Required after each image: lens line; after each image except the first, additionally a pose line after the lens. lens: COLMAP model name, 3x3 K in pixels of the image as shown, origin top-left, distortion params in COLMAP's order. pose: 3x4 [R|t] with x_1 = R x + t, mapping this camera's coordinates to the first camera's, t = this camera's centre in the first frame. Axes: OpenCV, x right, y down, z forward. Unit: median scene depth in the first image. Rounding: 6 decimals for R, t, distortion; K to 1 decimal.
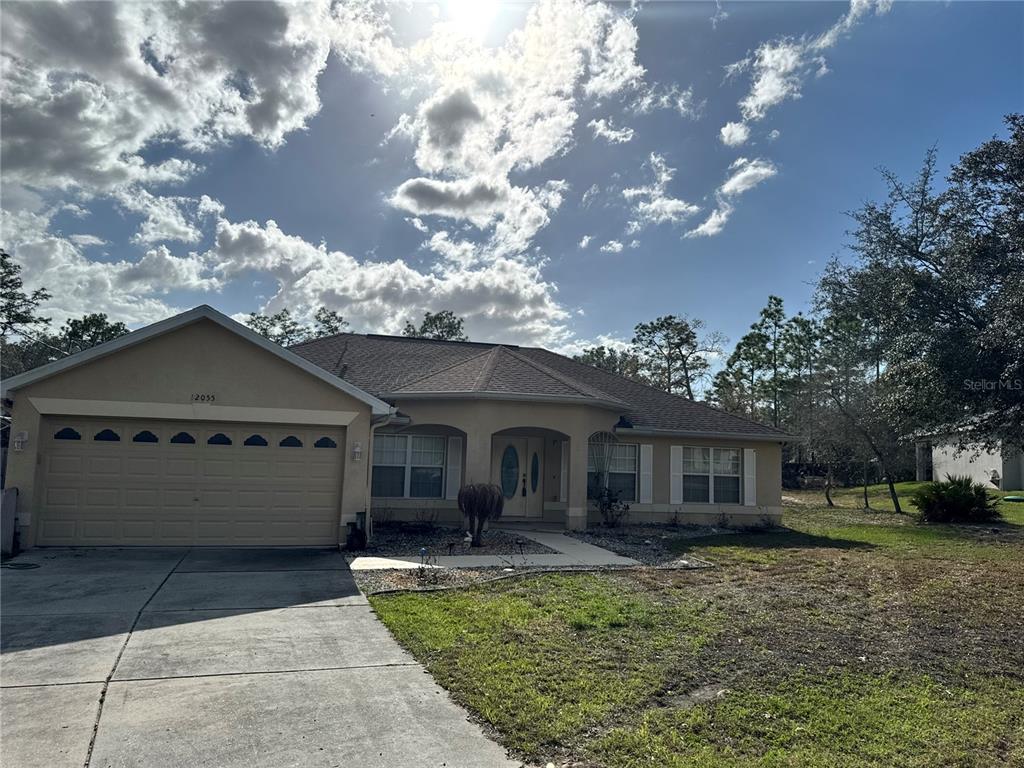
lens RADIAL K [[736.2, 0, 518.6], [0, 736.2, 389.2], [0, 0, 1]] dist [0.081061, -0.080699]
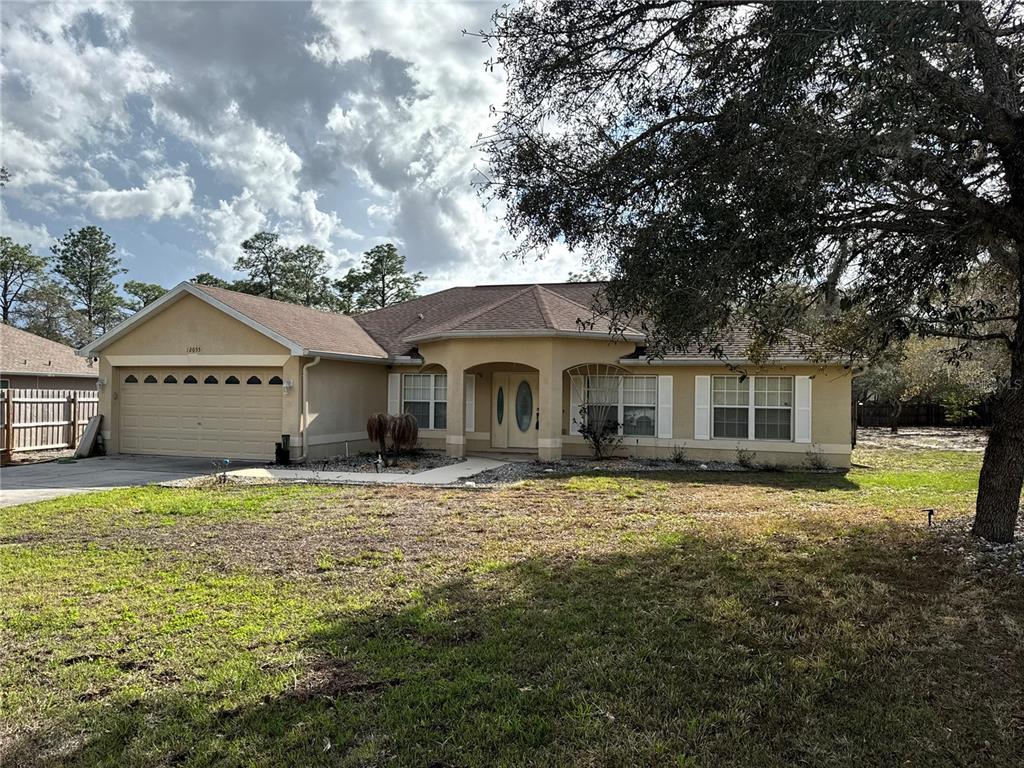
lens RADIAL K [[736.2, 0, 521.3], [0, 736.2, 407.9], [0, 0, 1]] dist [0.081061, -0.080699]
pose [[0.828850, -0.009144, -0.559397, 0.603795], [0.063720, 0.994903, 0.078151, 0.035826], [0.555831, -0.100420, 0.825208, 0.149144]]
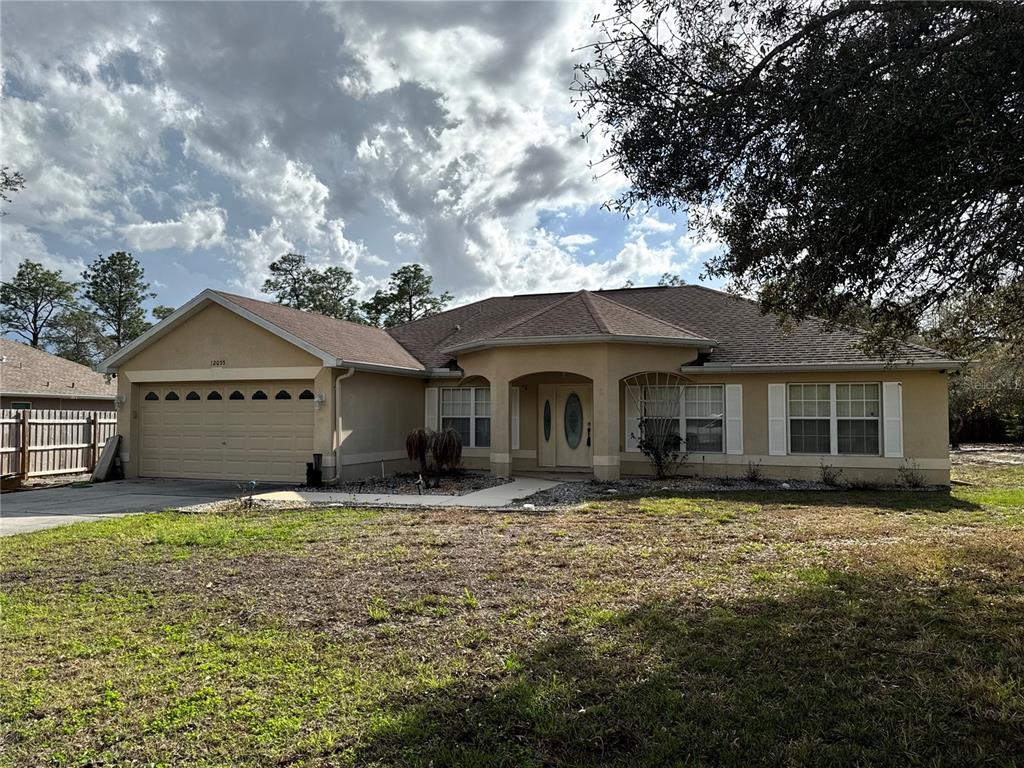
lens RADIAL K [[736.2, 0, 518.8], [0, 736.2, 388.1], [0, 0, 1]] dist [0.081061, -0.080699]
pose [[0.808556, -0.052165, -0.586103, 0.521918], [0.077376, 0.996839, 0.018023, 0.051286], [0.583310, -0.059923, 0.810036, 0.204620]]
